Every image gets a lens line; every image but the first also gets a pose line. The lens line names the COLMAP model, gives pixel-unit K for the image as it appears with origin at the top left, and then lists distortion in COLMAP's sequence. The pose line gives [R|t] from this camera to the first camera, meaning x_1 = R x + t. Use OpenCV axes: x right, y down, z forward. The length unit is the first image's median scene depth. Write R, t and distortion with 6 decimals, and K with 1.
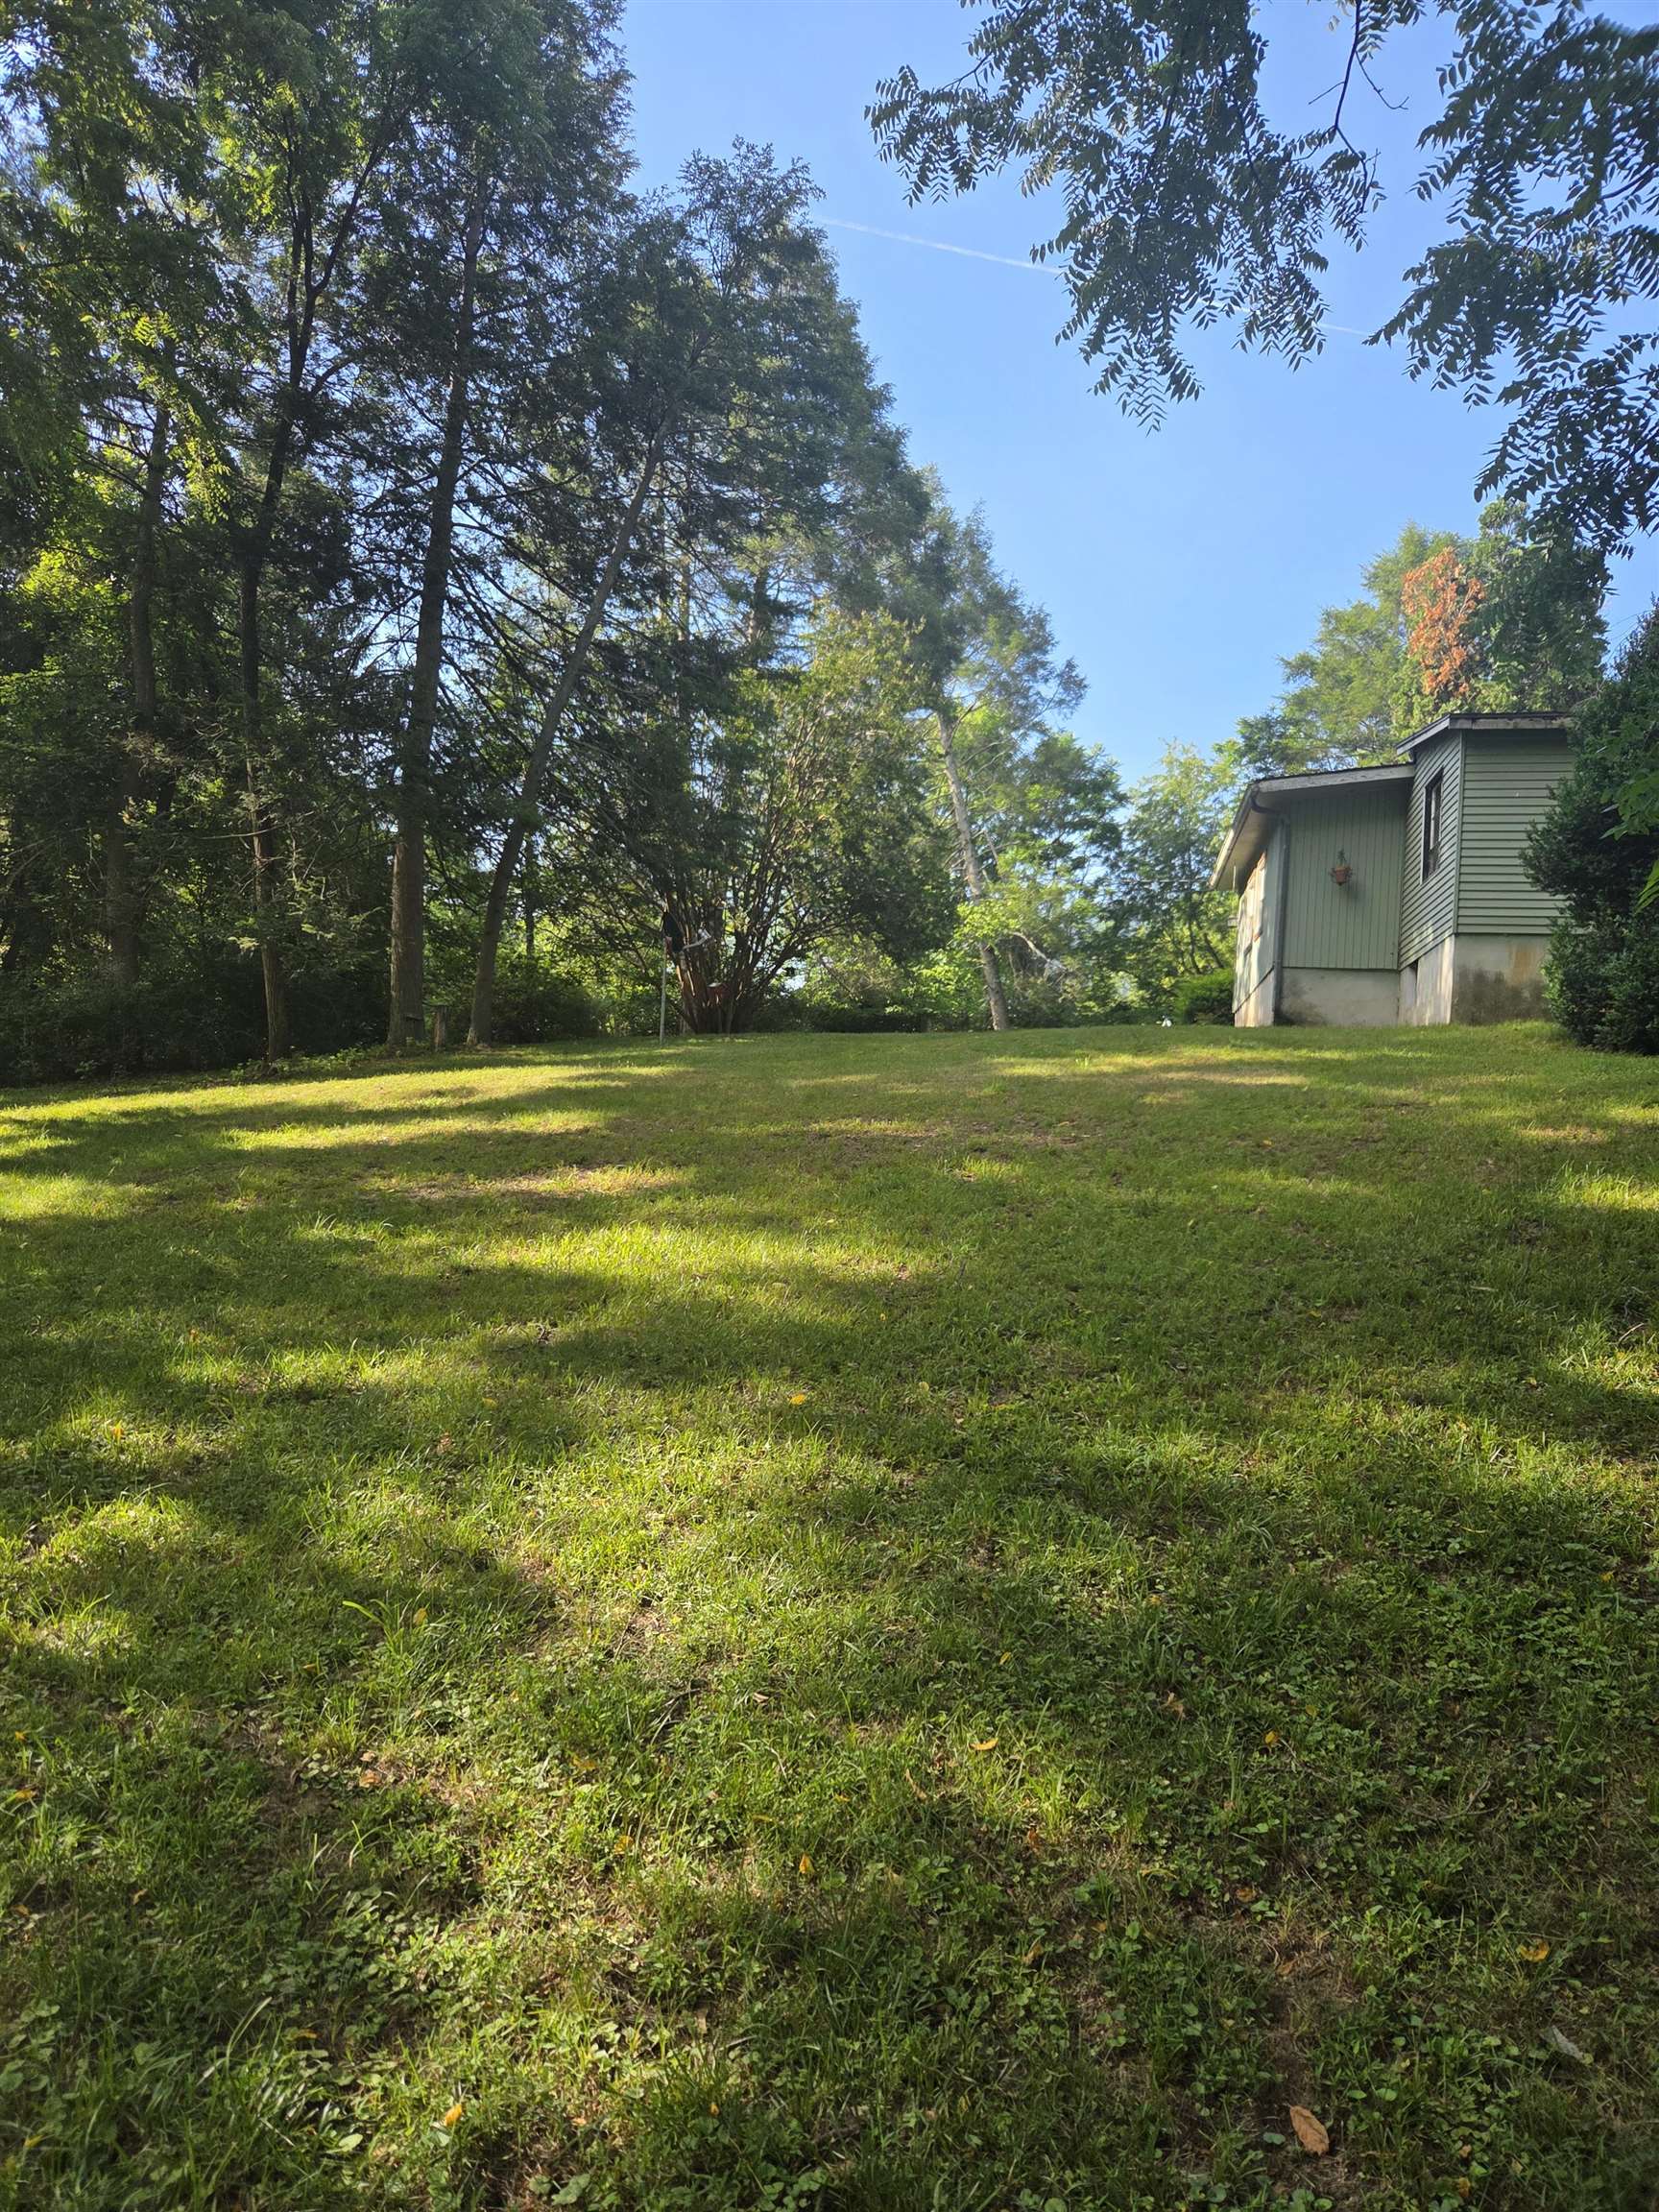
lens RADIAL K [[1497.1, 0, 778.5], [0, 1497.1, 1111.6], [0, 0, 1]] dist [0.042924, -0.031931]
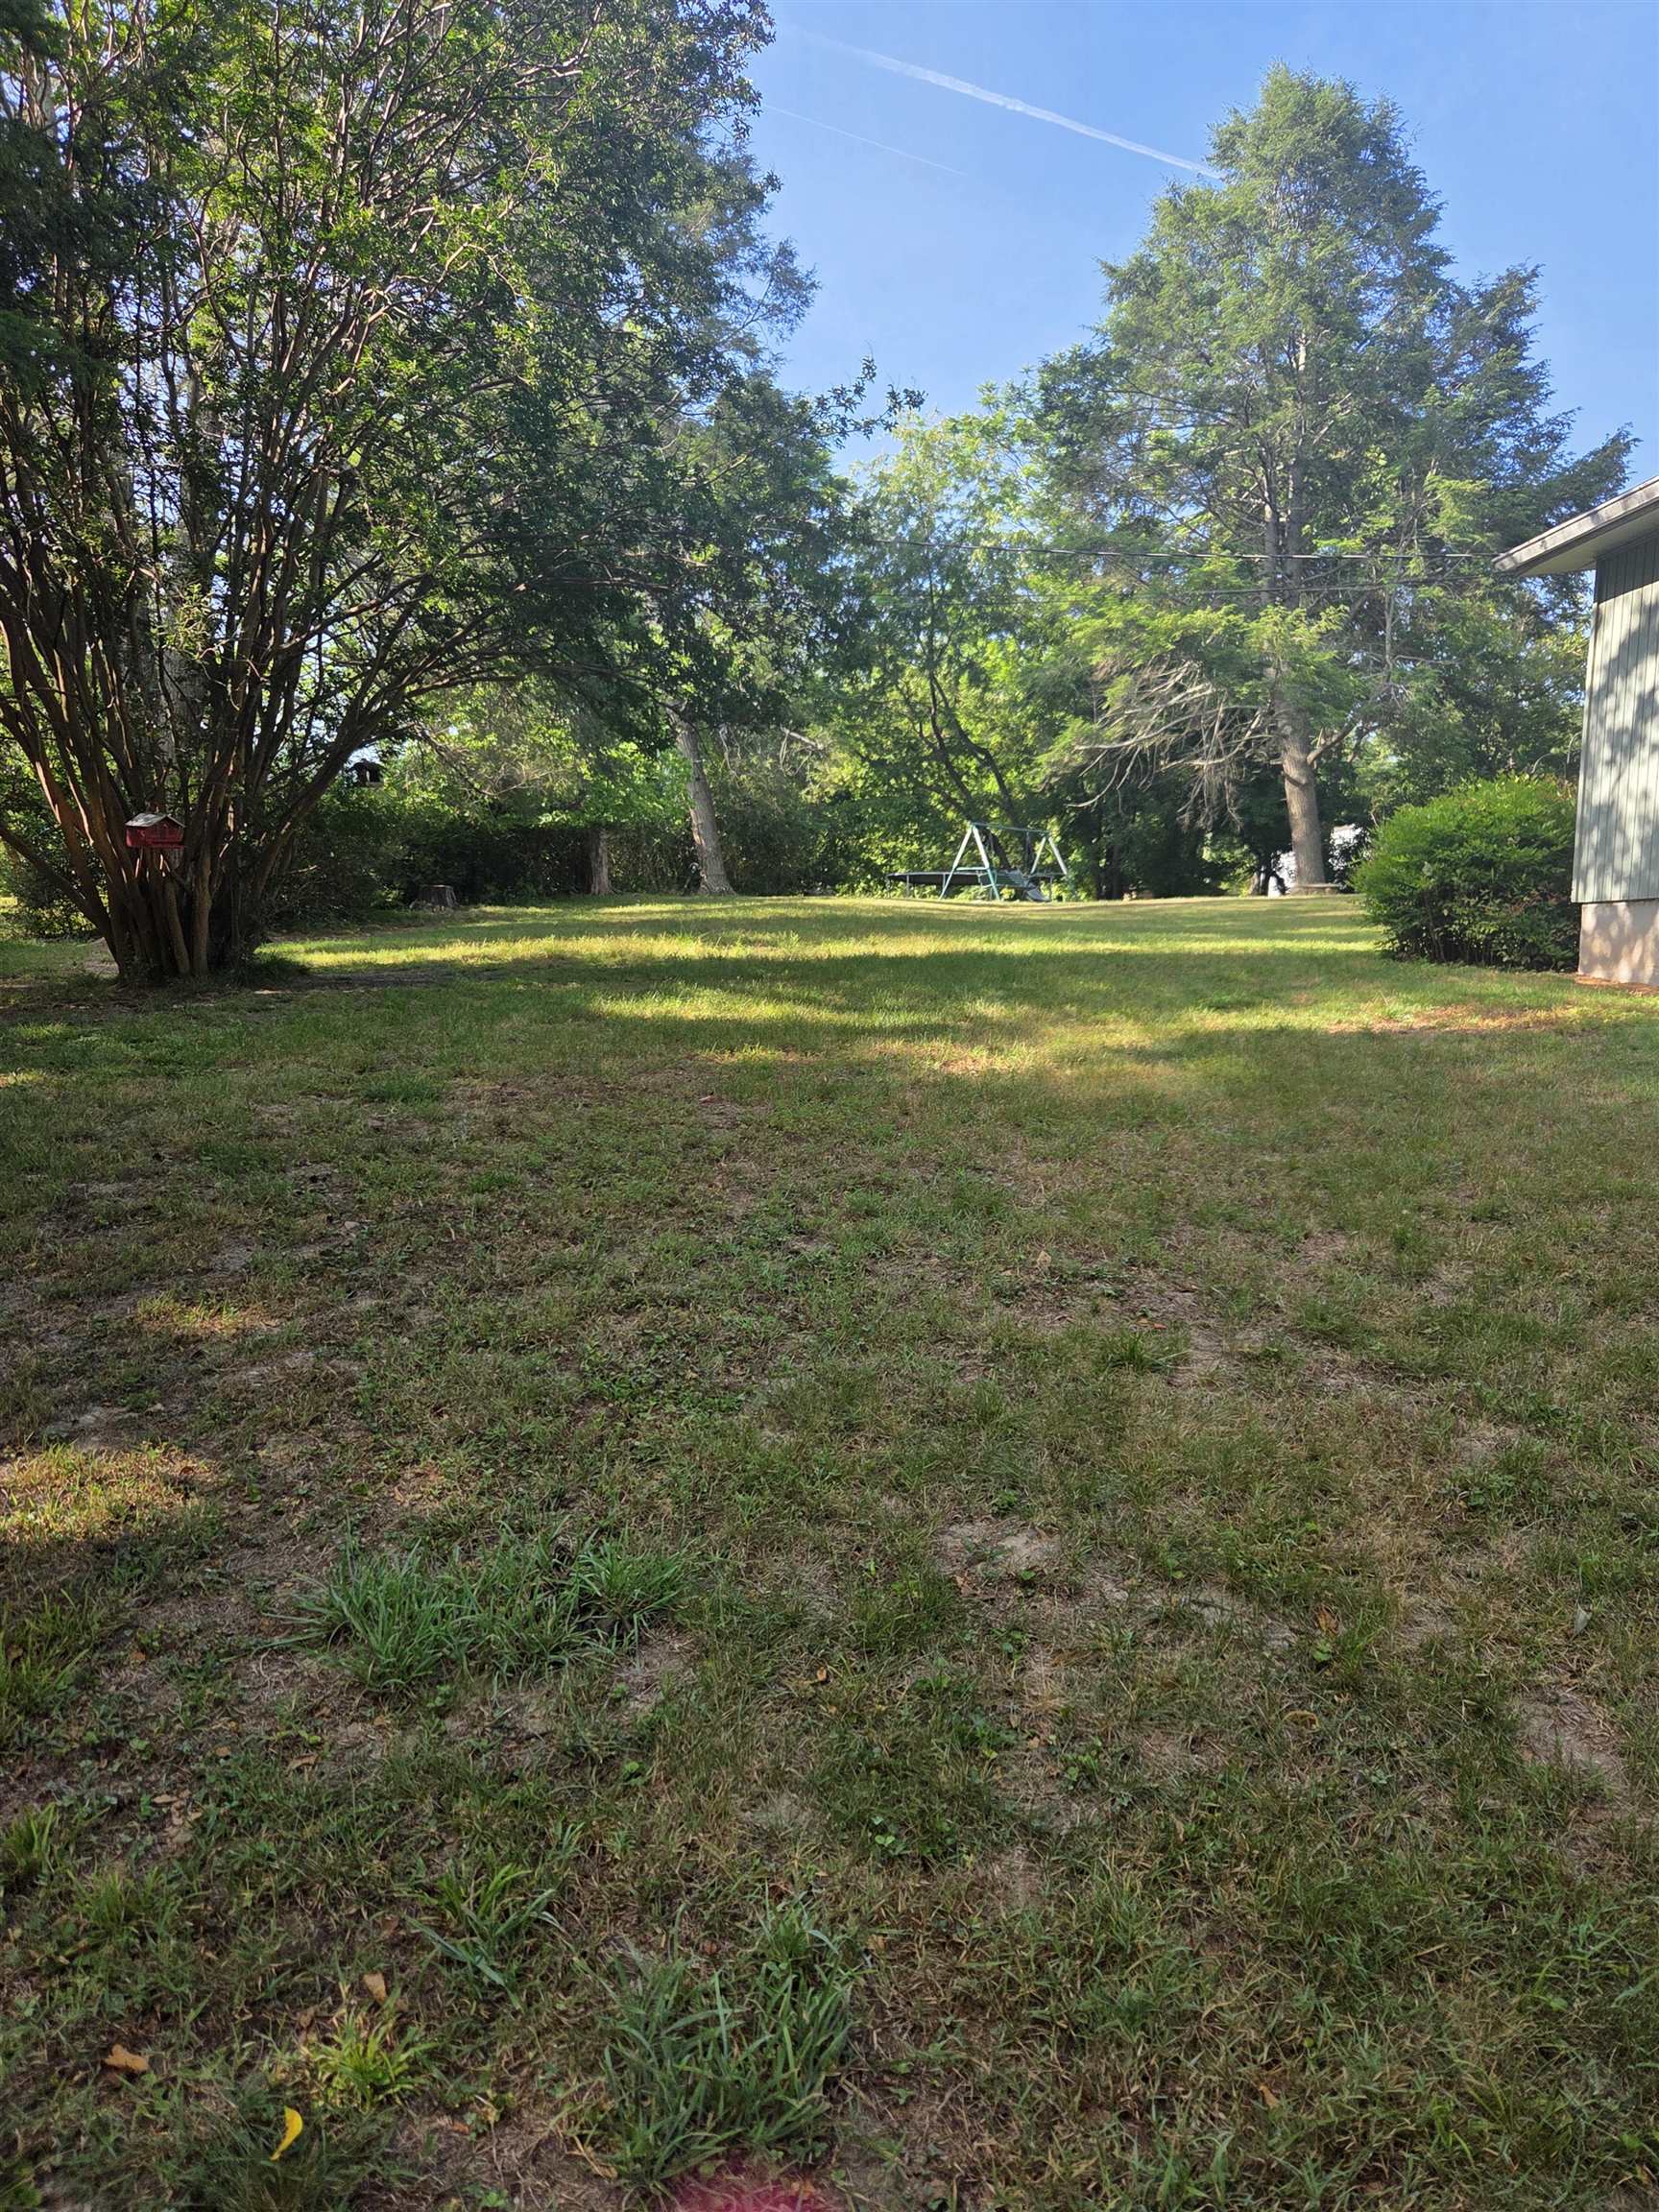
lens RADIAL K [[1592.9, 0, 834.1], [0, 1592.9, 1100.6], [0, 0, 1]] dist [0.062583, -0.056822]
pose [[0.957819, -0.054829, 0.282094, 0.002368], [0.015686, 0.990141, 0.139191, -0.058422], [-0.286945, -0.128895, 0.949236, 0.492523]]
